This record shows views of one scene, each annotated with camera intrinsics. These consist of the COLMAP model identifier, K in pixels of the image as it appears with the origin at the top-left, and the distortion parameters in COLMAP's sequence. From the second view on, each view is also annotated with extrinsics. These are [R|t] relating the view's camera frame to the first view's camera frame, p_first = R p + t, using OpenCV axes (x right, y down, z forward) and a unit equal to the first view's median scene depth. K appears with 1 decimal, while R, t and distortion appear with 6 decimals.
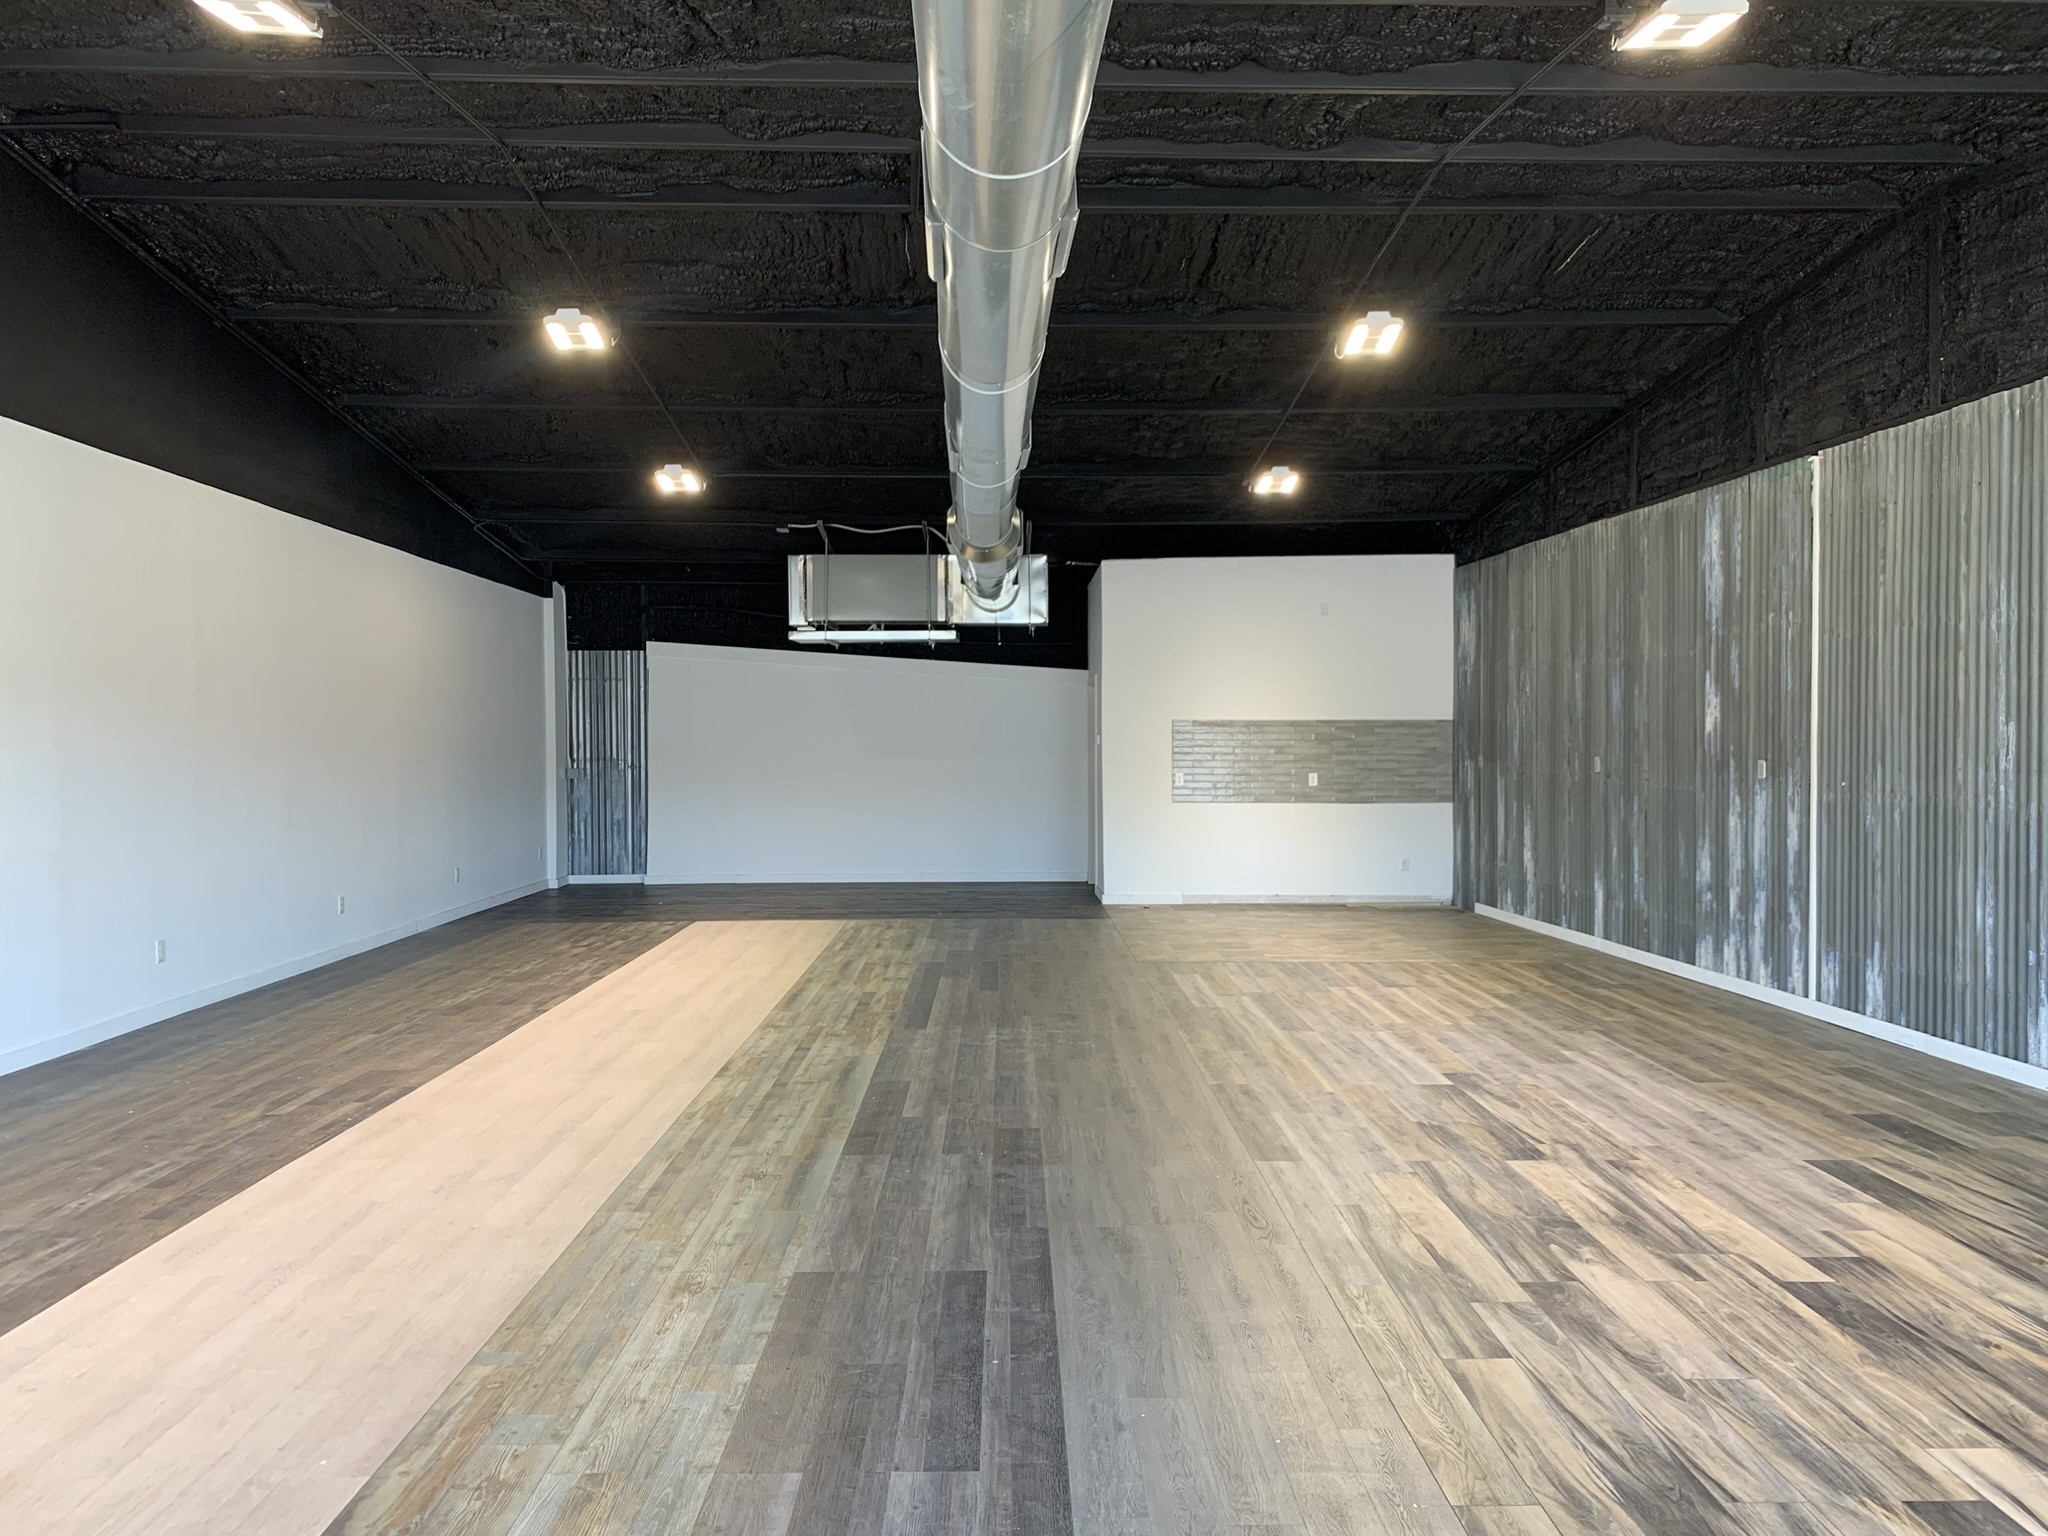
lens RADIAL K [[1573.5, 0, 1022.6], [0, 1573.5, 770.9], [0, 0, 1]] dist [0.021984, -0.023838]
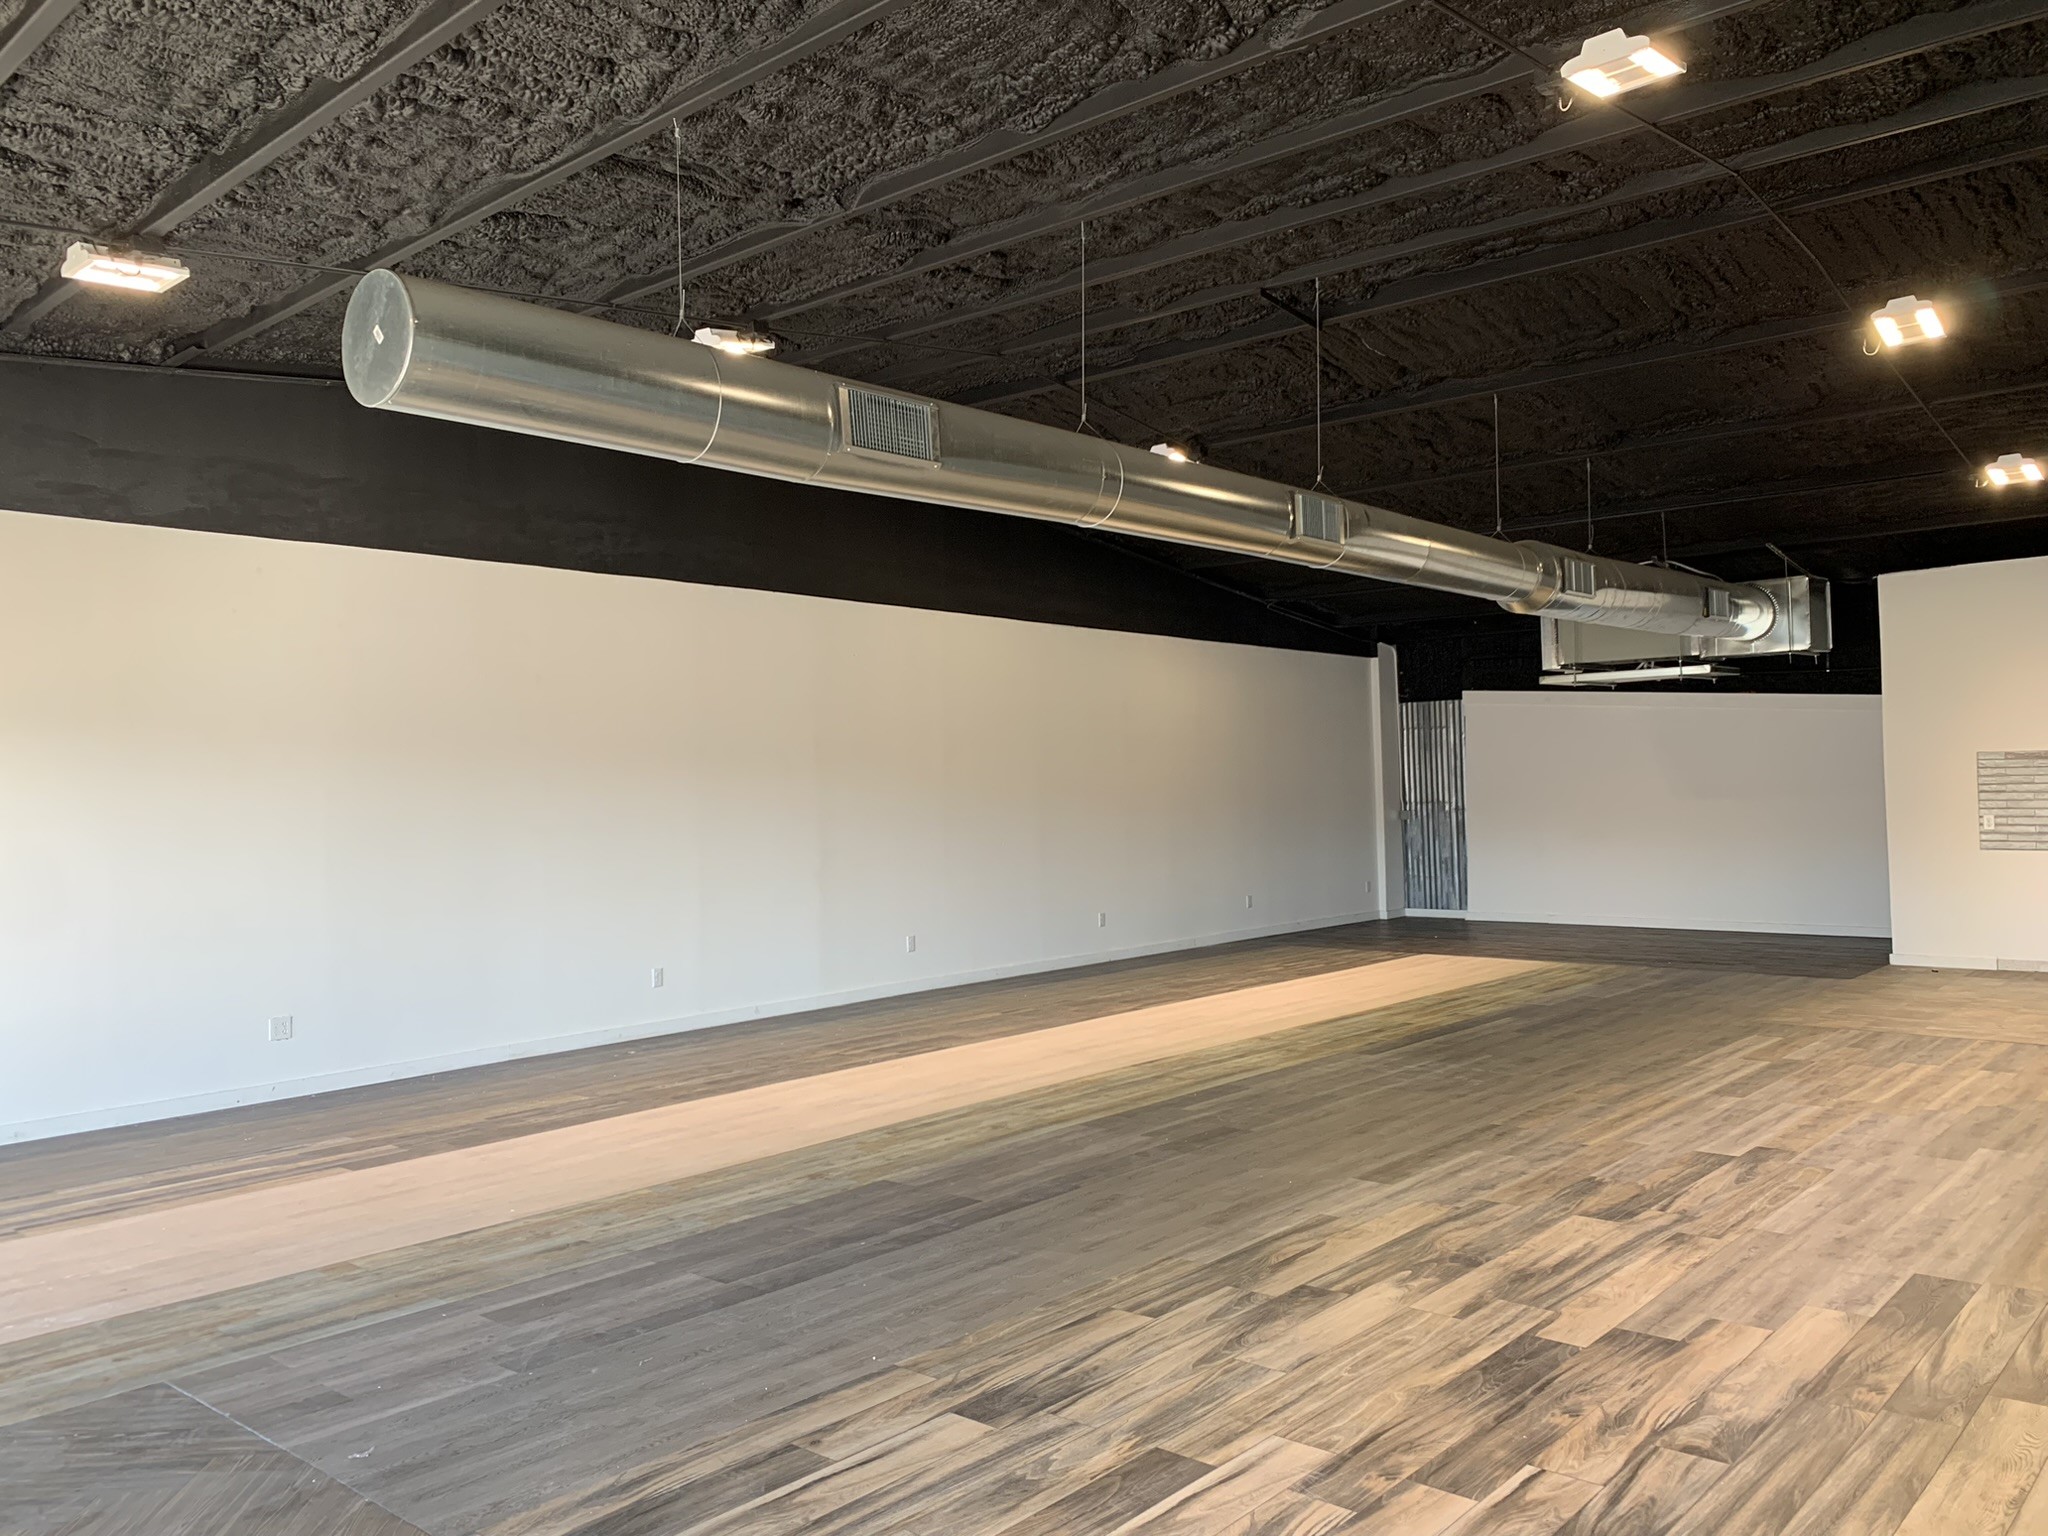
lens RADIAL K [[1573.5, 0, 1014.1], [0, 1573.5, 763.8], [0, 0, 1]] dist [0.021984, -0.023838]
pose [[0.740351, -0.025667, -0.671730, 0.687548], [0.007853, 0.999533, -0.029537, -0.010437], [0.672174, 0.016593, 0.740207, 0.019984]]
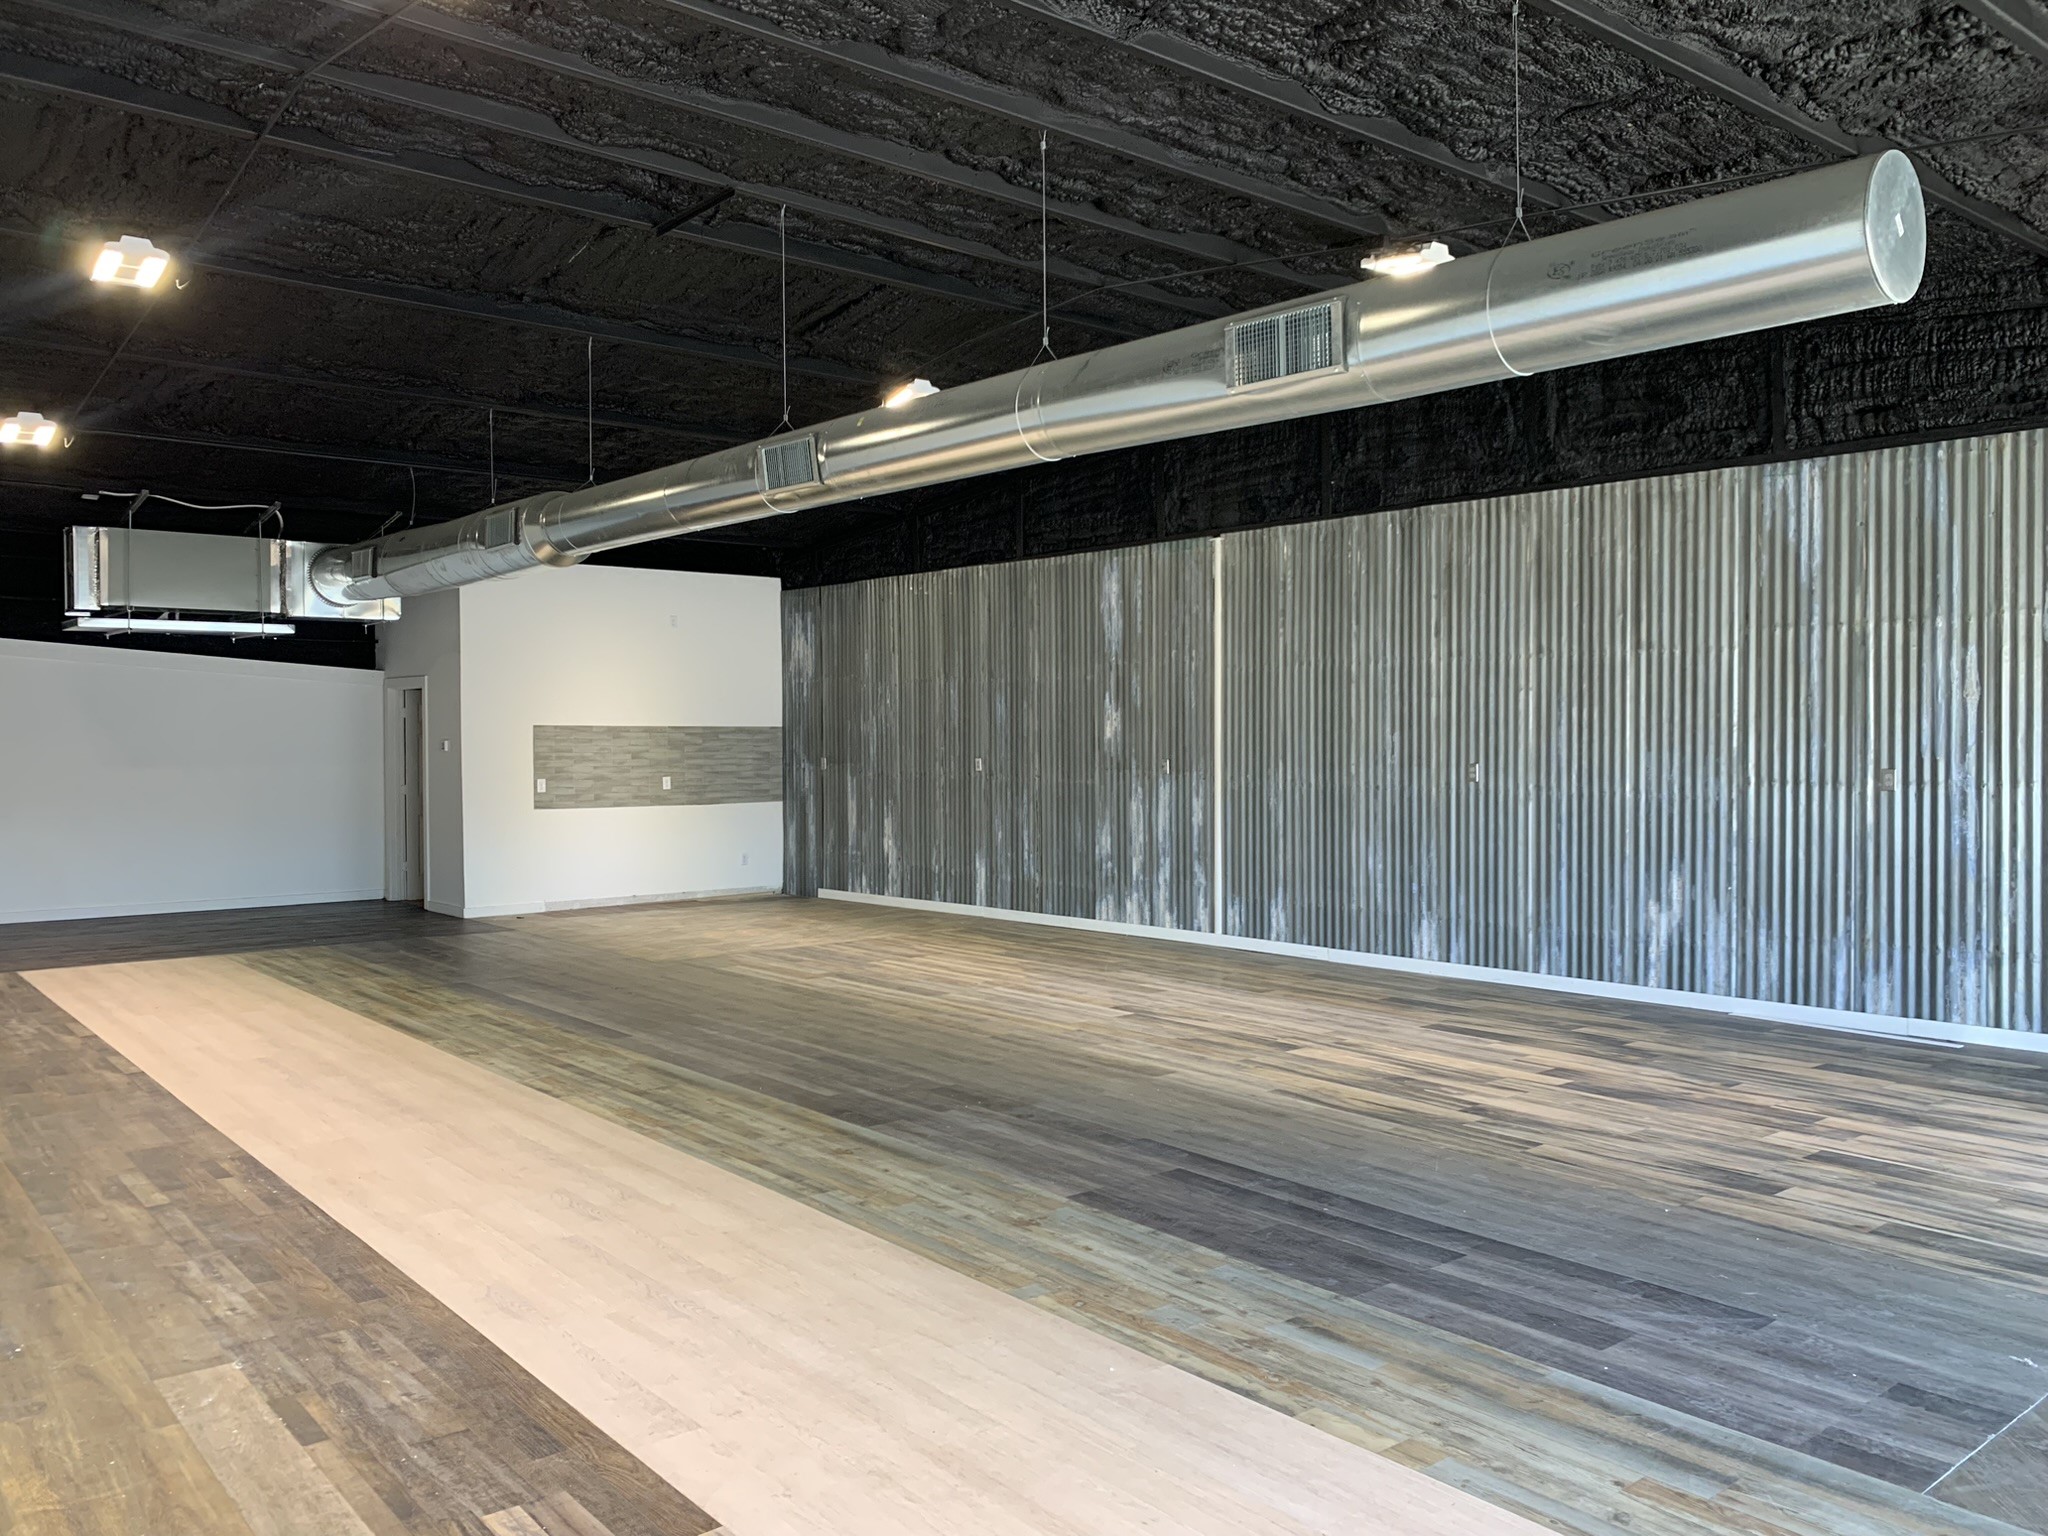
lens RADIAL K [[1573.5, 0, 1039.3], [0, 1573.5, 765.6], [0, 0, 1]] dist [0.021984, -0.023838]
pose [[0.771777, -0.011677, 0.635787, -0.694055], [0.015035, 0.999887, 0.000113, -0.005854], [-0.635716, 0.009472, 0.771865, 0.072493]]
